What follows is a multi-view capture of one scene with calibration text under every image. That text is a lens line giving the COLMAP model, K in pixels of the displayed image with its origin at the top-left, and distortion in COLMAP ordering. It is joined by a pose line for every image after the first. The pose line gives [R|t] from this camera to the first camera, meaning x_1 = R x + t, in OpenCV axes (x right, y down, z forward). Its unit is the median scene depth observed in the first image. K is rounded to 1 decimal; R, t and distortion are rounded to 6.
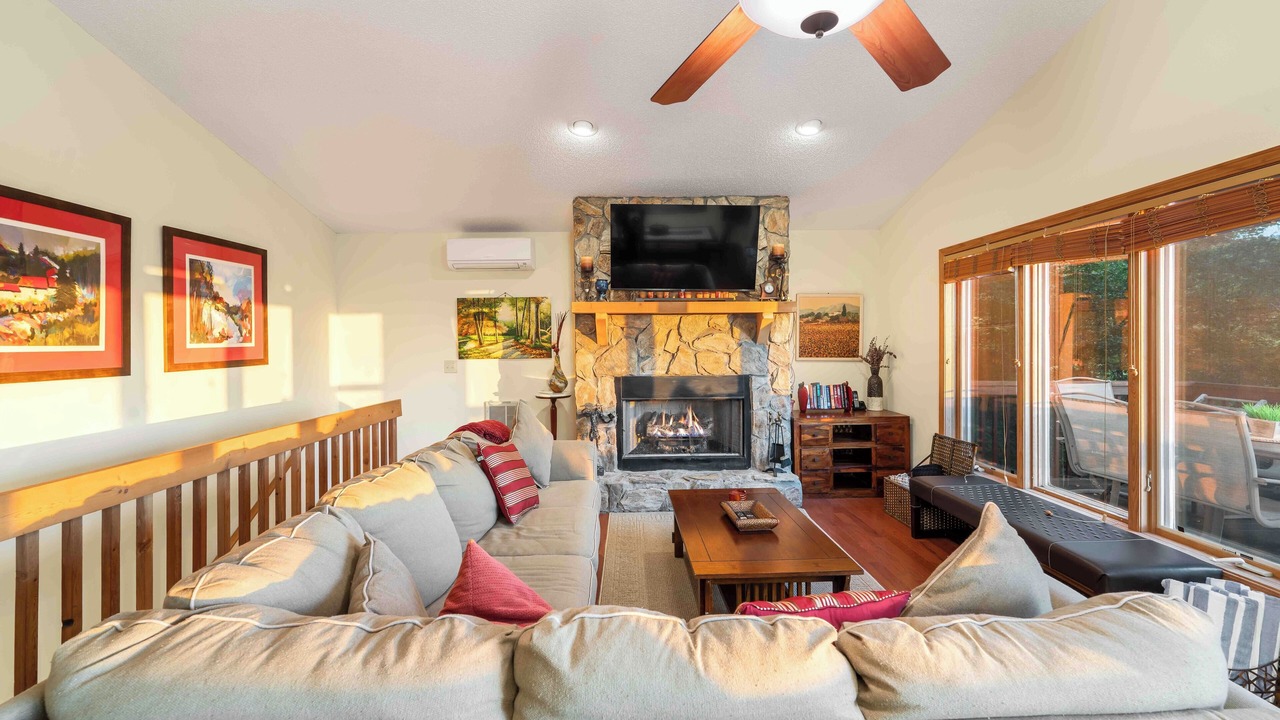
lens RADIAL K [[524.5, 0, 640.0], [0, 524.5, 360.0], [0, 0, 1]] dist [0.003335, 0.000184]
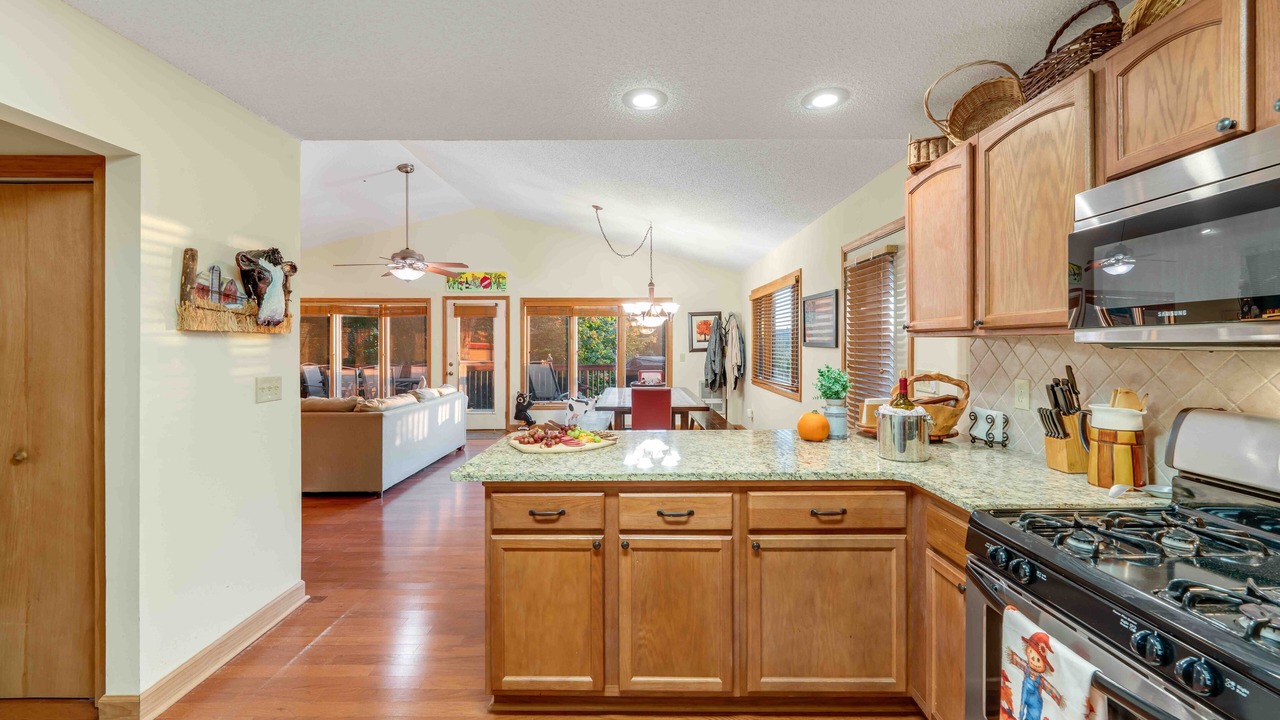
lens RADIAL K [[521.3, 0, 635.0], [0, 521.3, 344.3], [0, 0, 1]] dist [0.019180, 0.000185]
pose [[0.022559, 0.012984, 0.999661, -1.200648], [0.032477, 0.999378, -0.013713, 0.028902], [-0.999218, 0.032775, 0.022123, -0.320402]]
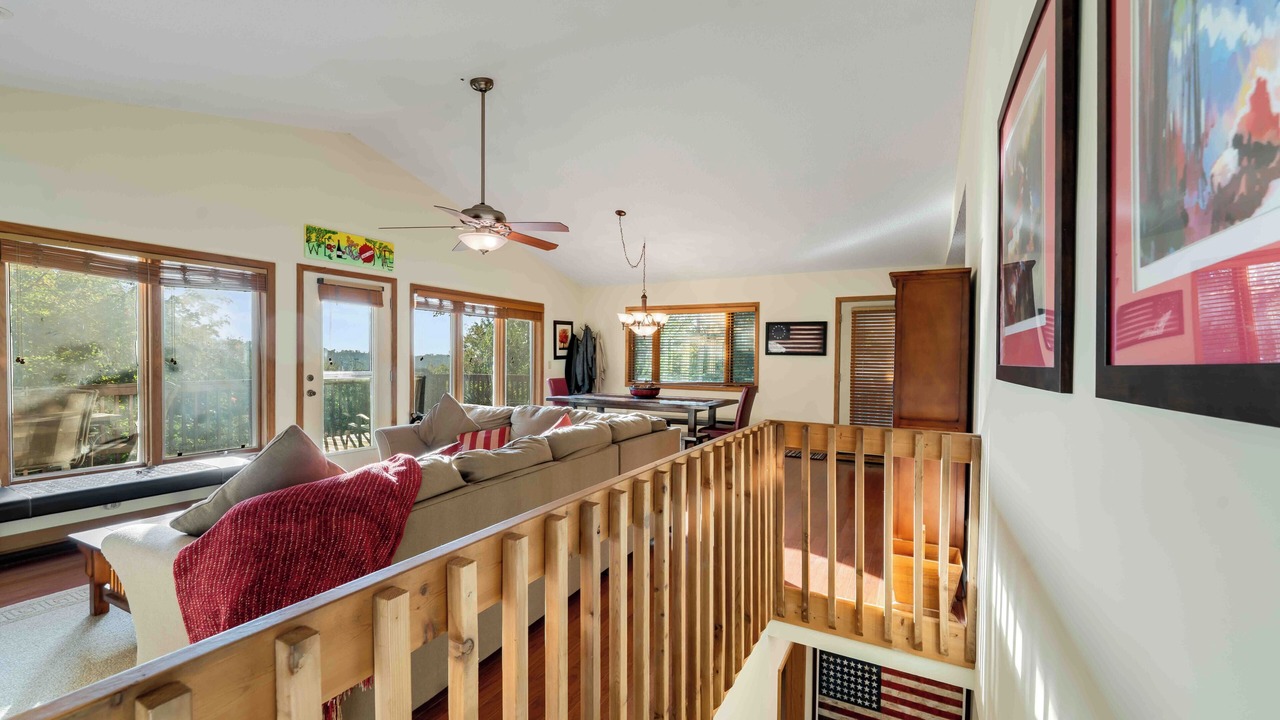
lens RADIAL K [[517.2, 0, 645.2], [0, 517.2, 357.3], [0, 0, 1]] dist [0.017679, -0.010694]
pose [[-0.874902, 0.009103, 0.484215, -0.579272], [0.020072, 0.999646, 0.017475, 0.005305], [-0.483884, 0.025008, -0.874775, 0.909243]]
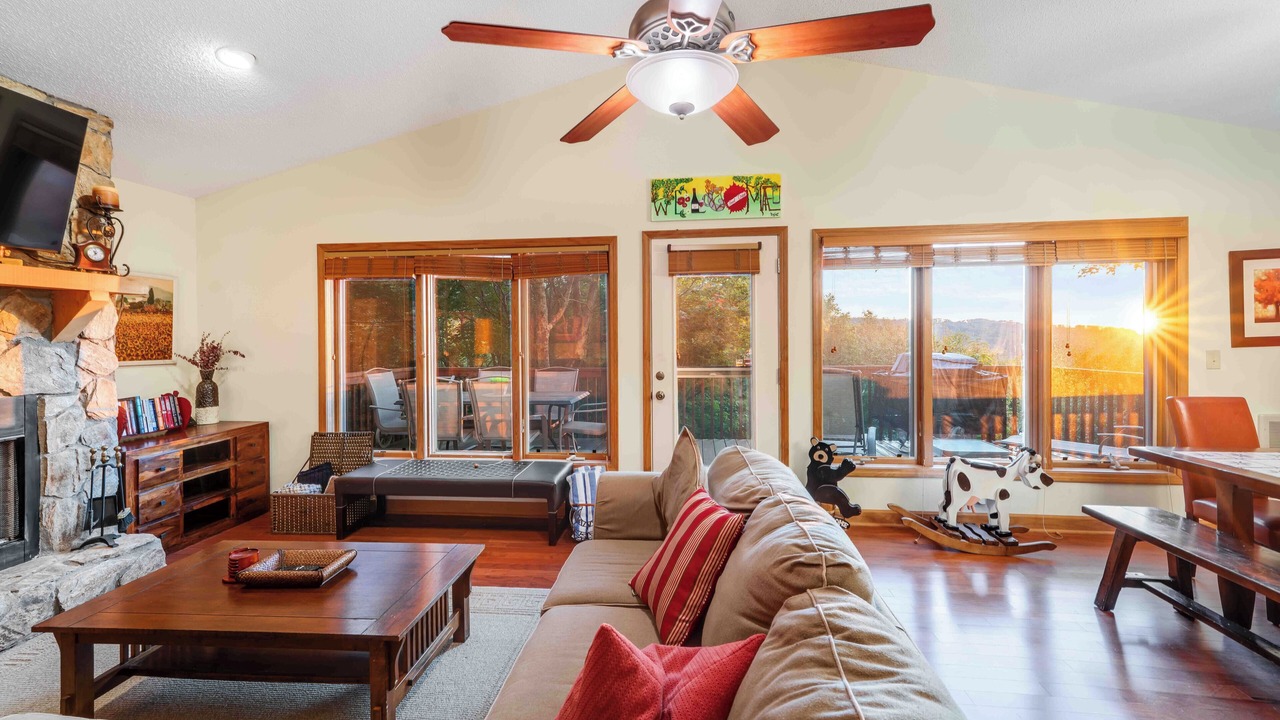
lens RADIAL K [[521.3, 0, 635.0], [0, 521.3, 344.3], [0, 0, 1]] dist [0.019180, 0.000185]
pose [[0.120685, -0.010350, 0.992637, -0.300058], [0.040265, 0.999174, 0.005523, -0.003948], [-0.991874, 0.039302, 0.121002, 0.266335]]
